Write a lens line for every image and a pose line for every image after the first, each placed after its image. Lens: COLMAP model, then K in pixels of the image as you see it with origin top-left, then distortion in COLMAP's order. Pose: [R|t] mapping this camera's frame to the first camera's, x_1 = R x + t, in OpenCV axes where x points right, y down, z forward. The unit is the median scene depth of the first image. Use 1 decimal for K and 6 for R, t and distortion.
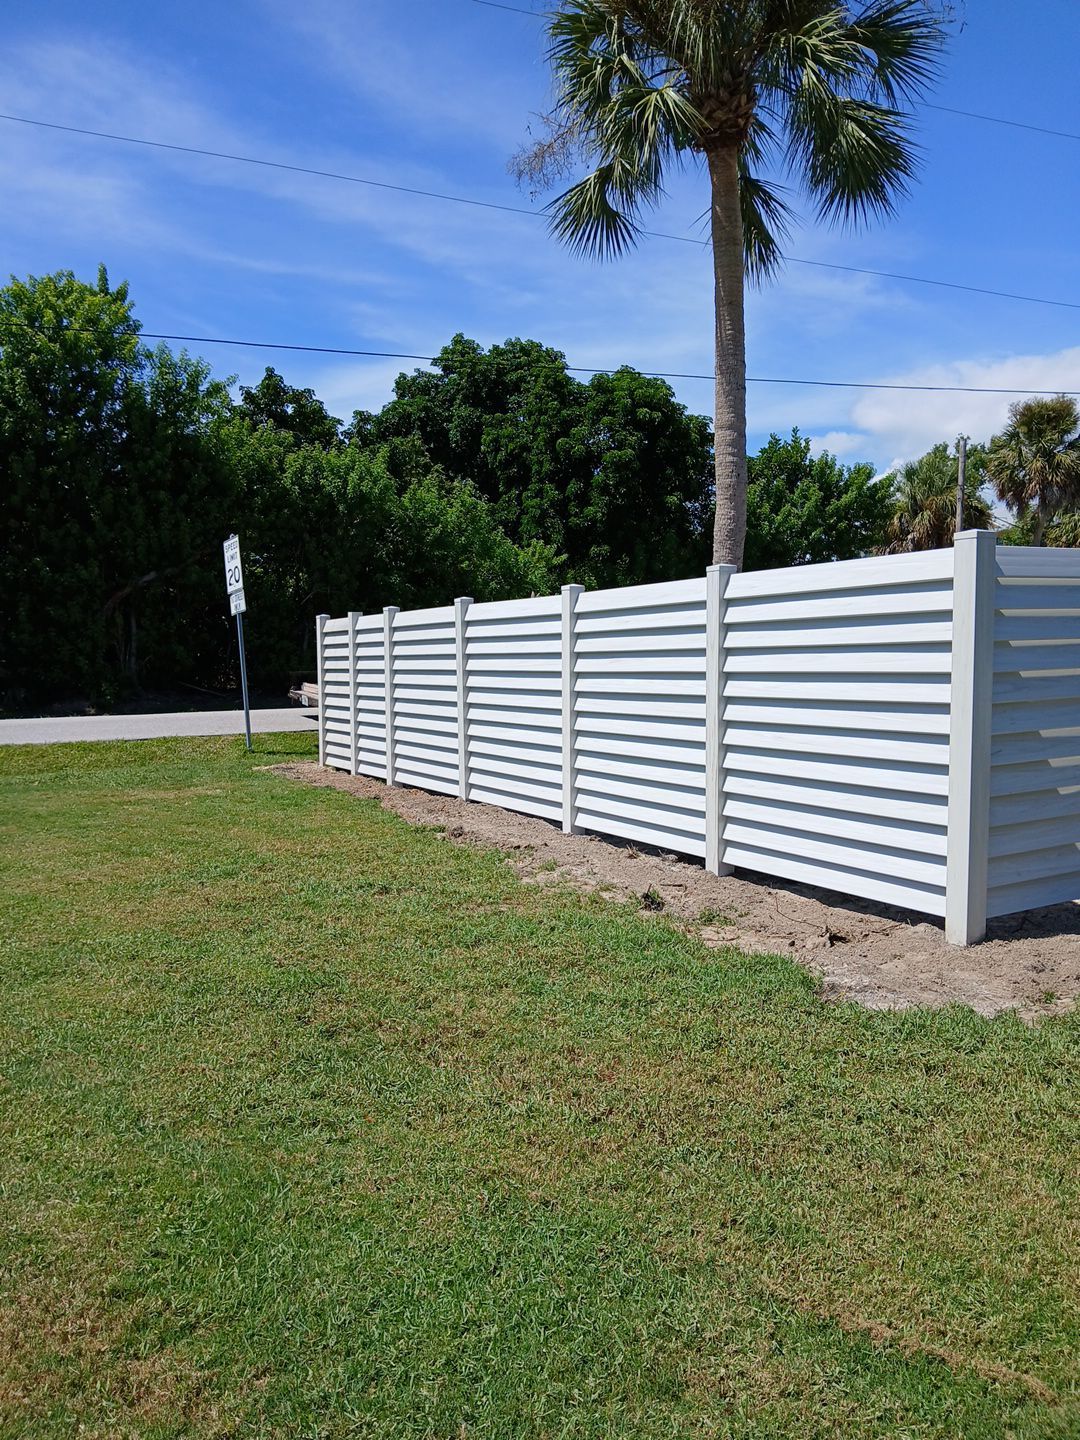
lens RADIAL K [[1107.5, 0, 550.3], [0, 1107.5, 738.0], [0, 0, 1]] dist [0.070259, -0.132809]
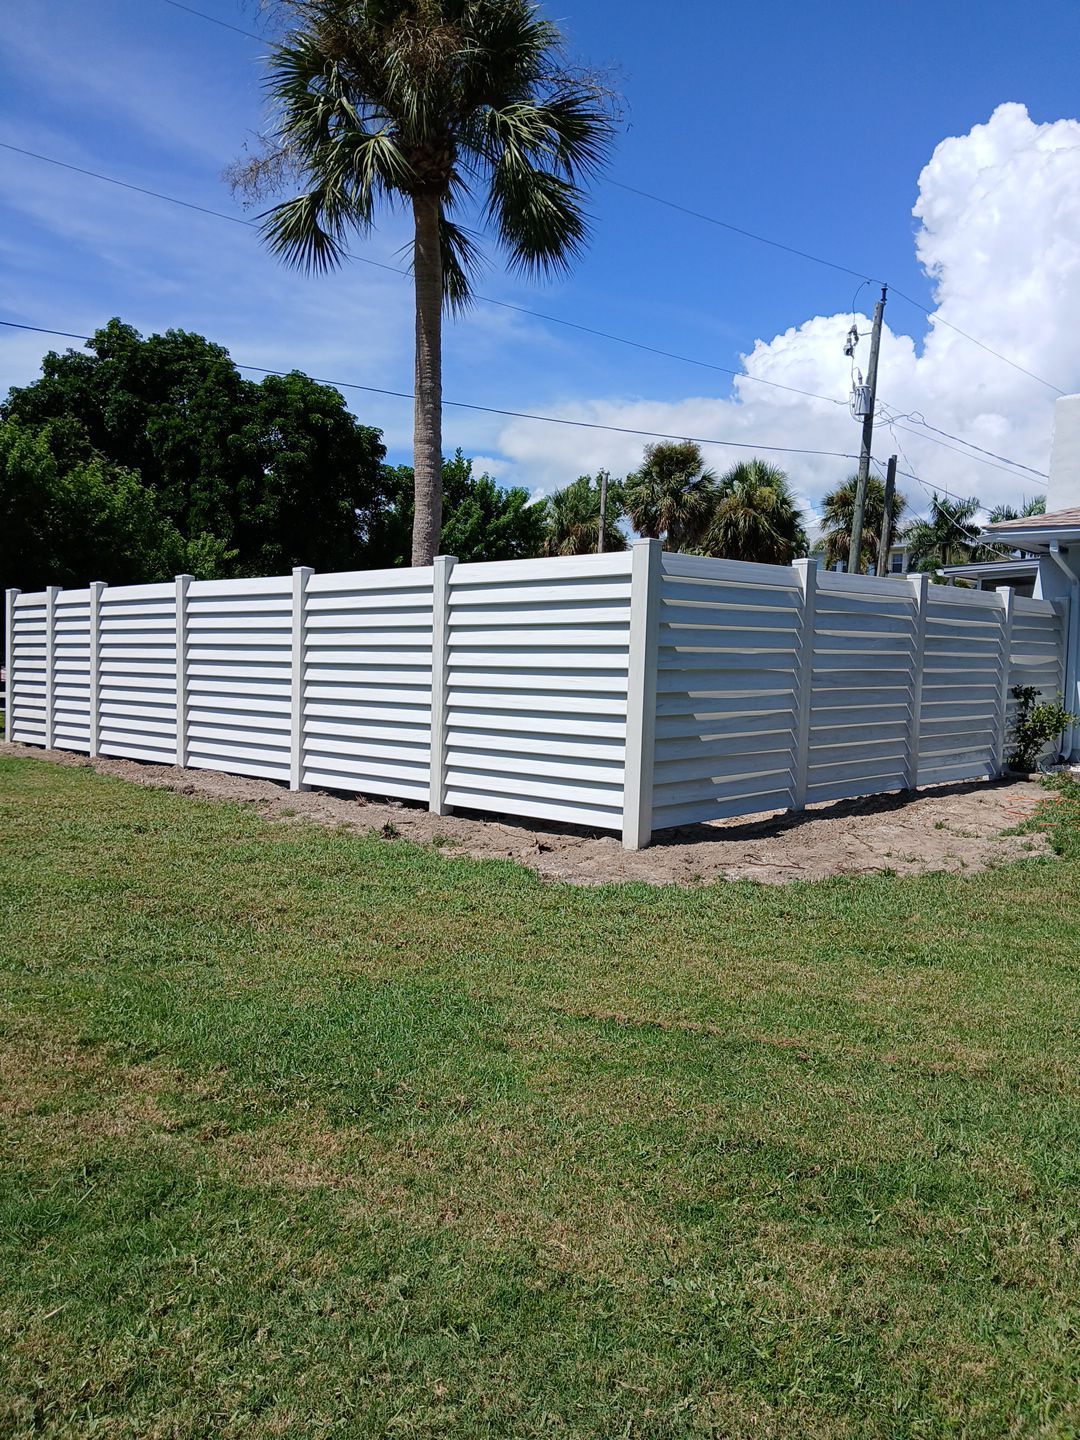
lens RADIAL K [[1107.5, 0, 540.5], [0, 1107.5, 741.9], [0, 0, 1]] dist [0.070259, -0.132809]
pose [[0.953399, 0.015308, 0.301324, -0.072286], [-0.013183, 0.999872, -0.009084, 0.037135], [-0.301424, 0.004688, 0.953479, -0.117720]]
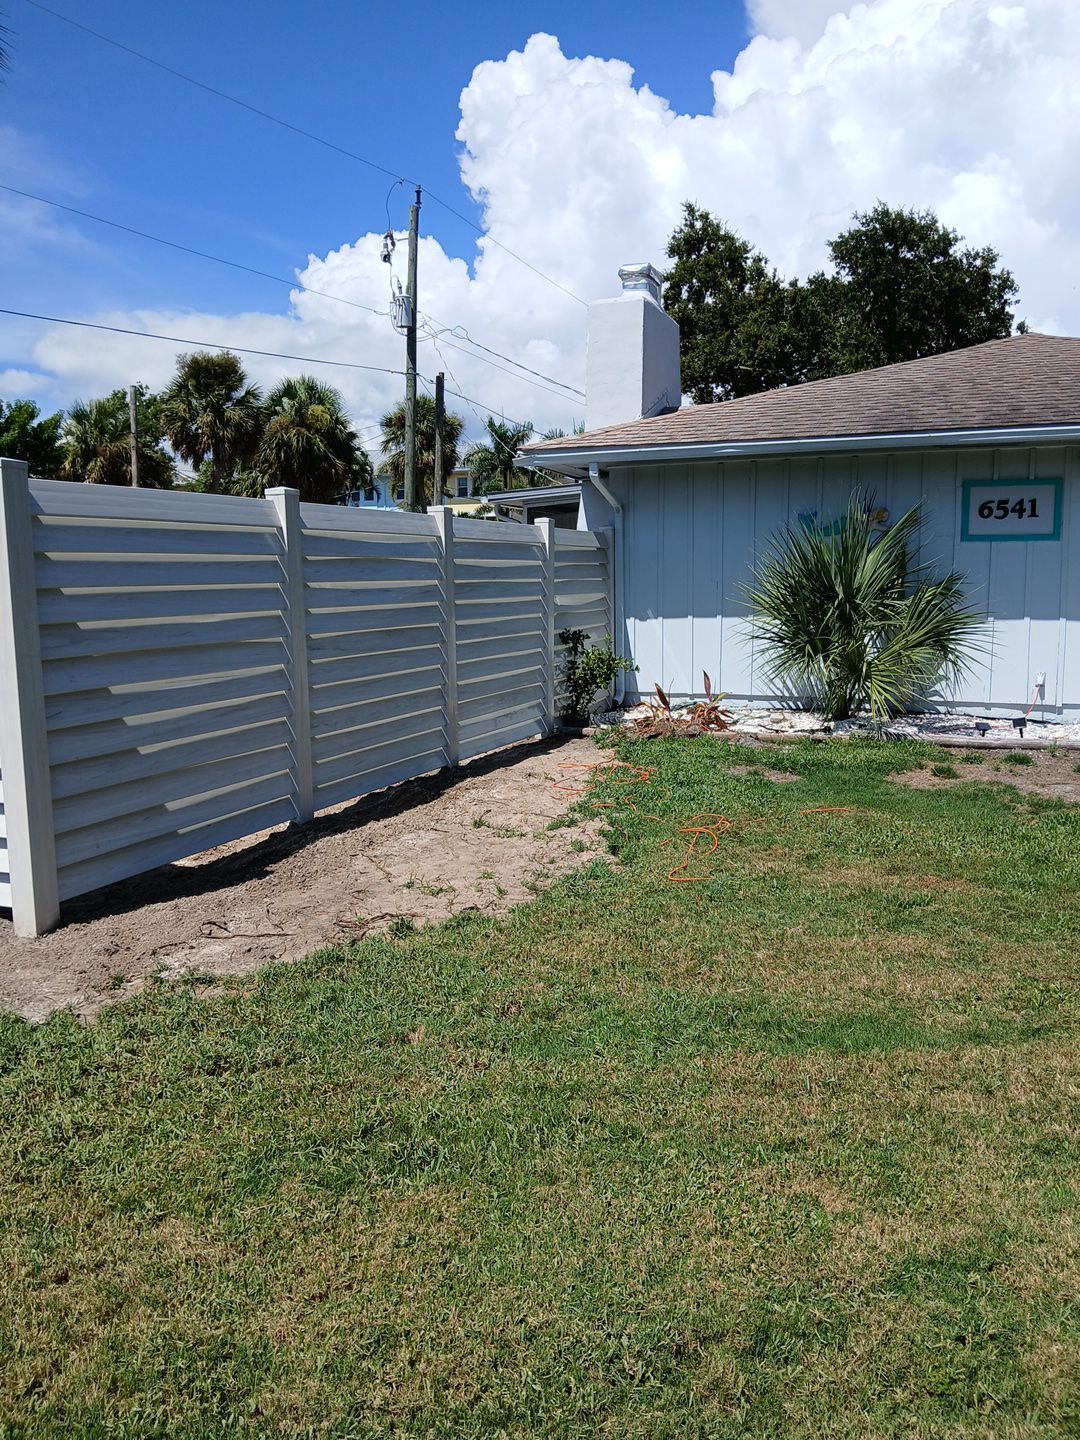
lens RADIAL K [[1107.5, 0, 527.5], [0, 1107.5, 730.8], [0, 0, 1]] dist [0.070259, -0.132809]
pose [[0.790131, -0.078552, 0.607884, 0.082621], [0.057029, 0.996873, 0.054691, -0.000763], [-0.610279, -0.008546, 0.792140, 0.038611]]
